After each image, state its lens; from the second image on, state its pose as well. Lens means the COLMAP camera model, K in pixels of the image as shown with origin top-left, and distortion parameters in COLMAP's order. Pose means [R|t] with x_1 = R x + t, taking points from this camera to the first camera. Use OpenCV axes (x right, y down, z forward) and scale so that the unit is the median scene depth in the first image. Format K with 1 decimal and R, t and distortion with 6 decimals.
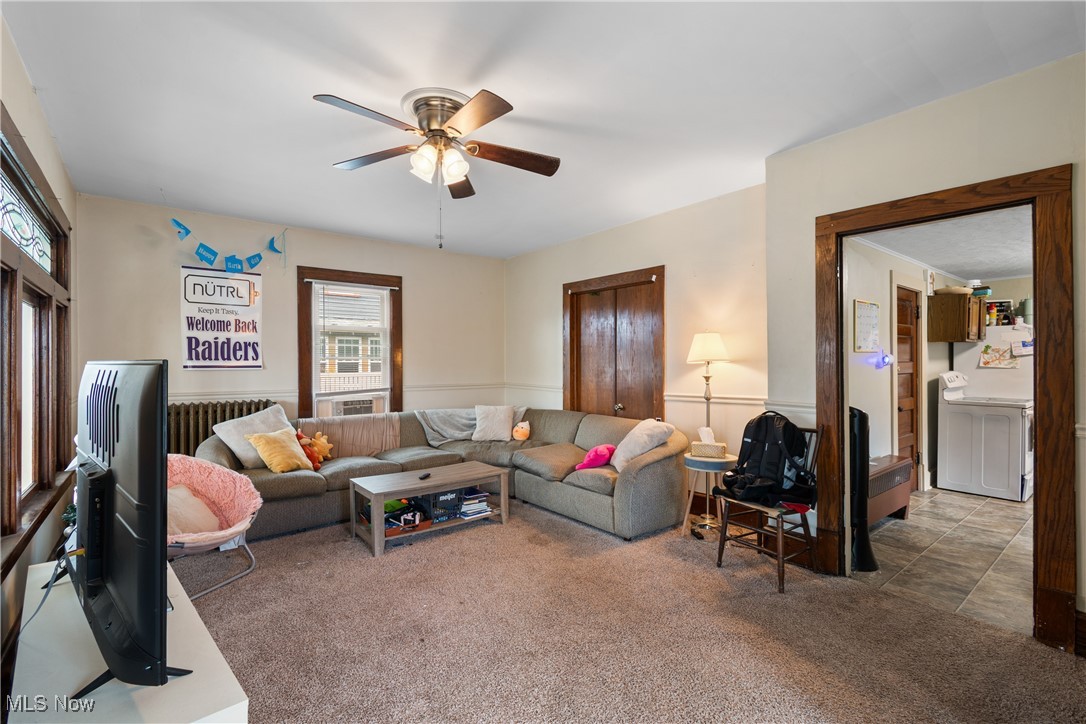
lens RADIAL K [[491.1, 0, 542.6], [0, 491.1, 361.2], [0, 0, 1]] dist [0.002323, -0.002047]
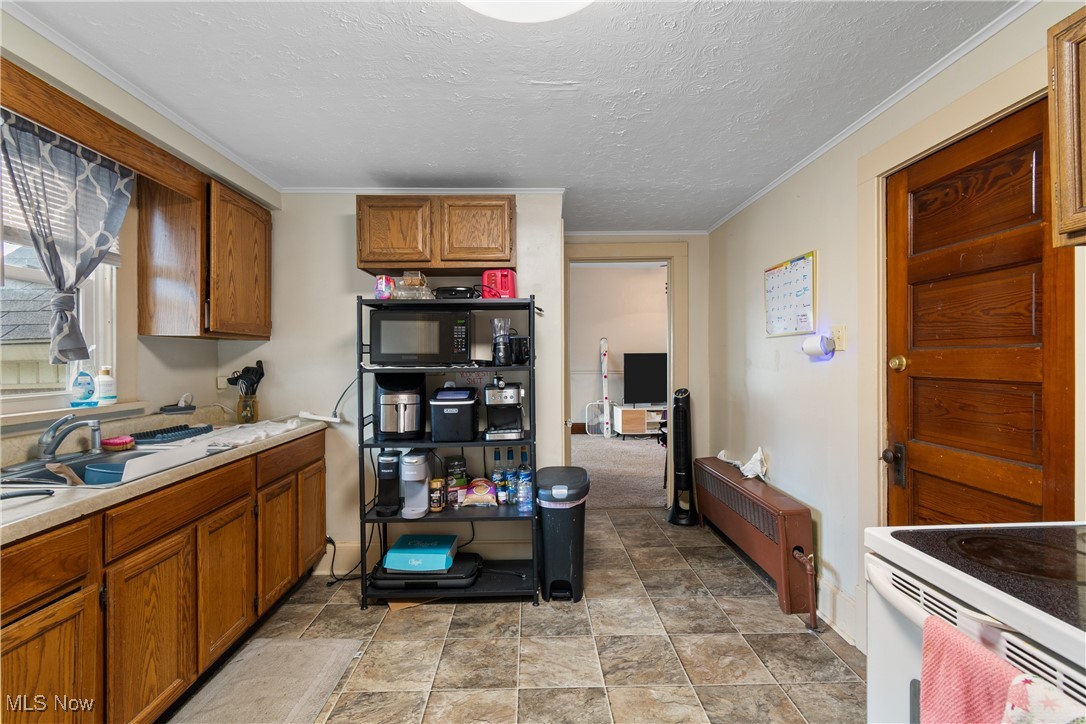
lens RADIAL K [[491.1, 0, 539.8], [0, 491.1, 355.4], [0, 0, 1]] dist [0.002323, -0.002047]
pose [[-0.606505, 0.004355, -0.795068, 1.650621], [0.005515, 0.999984, 0.001270, 0.005738], [0.795061, -0.003614, -0.606519, 1.330210]]
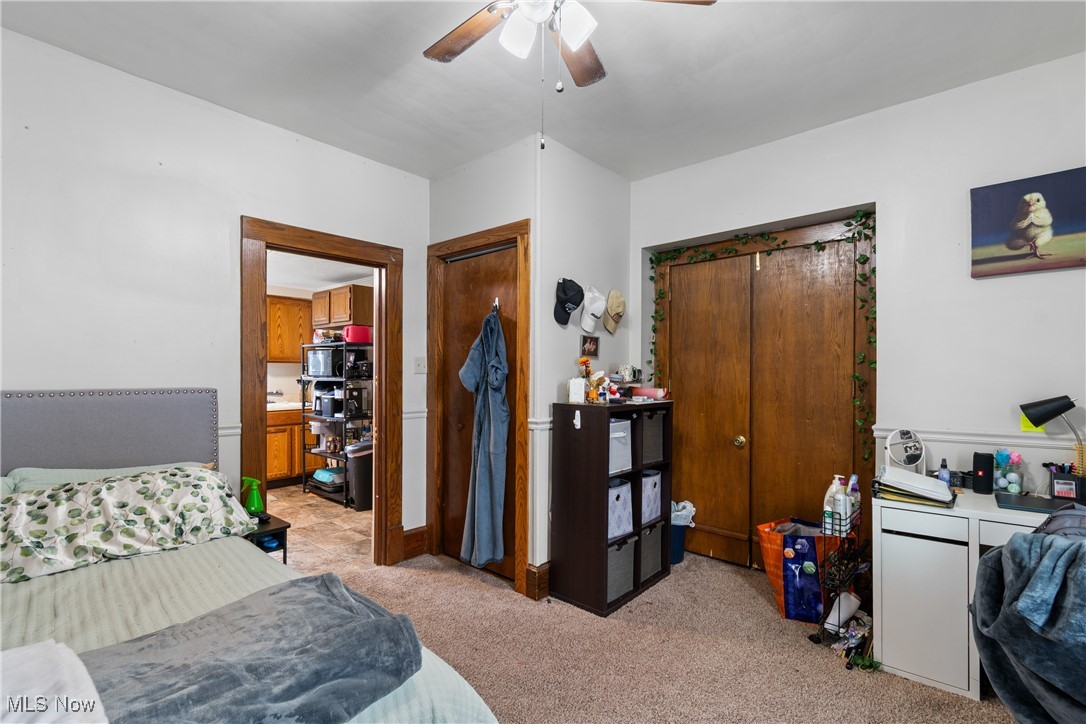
lens RADIAL K [[491.1, 0, 541.5], [0, 491.1, 367.9], [0, 0, 1]] dist [0.002323, -0.002047]
pose [[-0.983669, -0.001939, -0.179974, 0.739688], [-0.000681, 0.999975, -0.007053, 0.003691], [0.179983, -0.006815, -0.983646, 2.356020]]
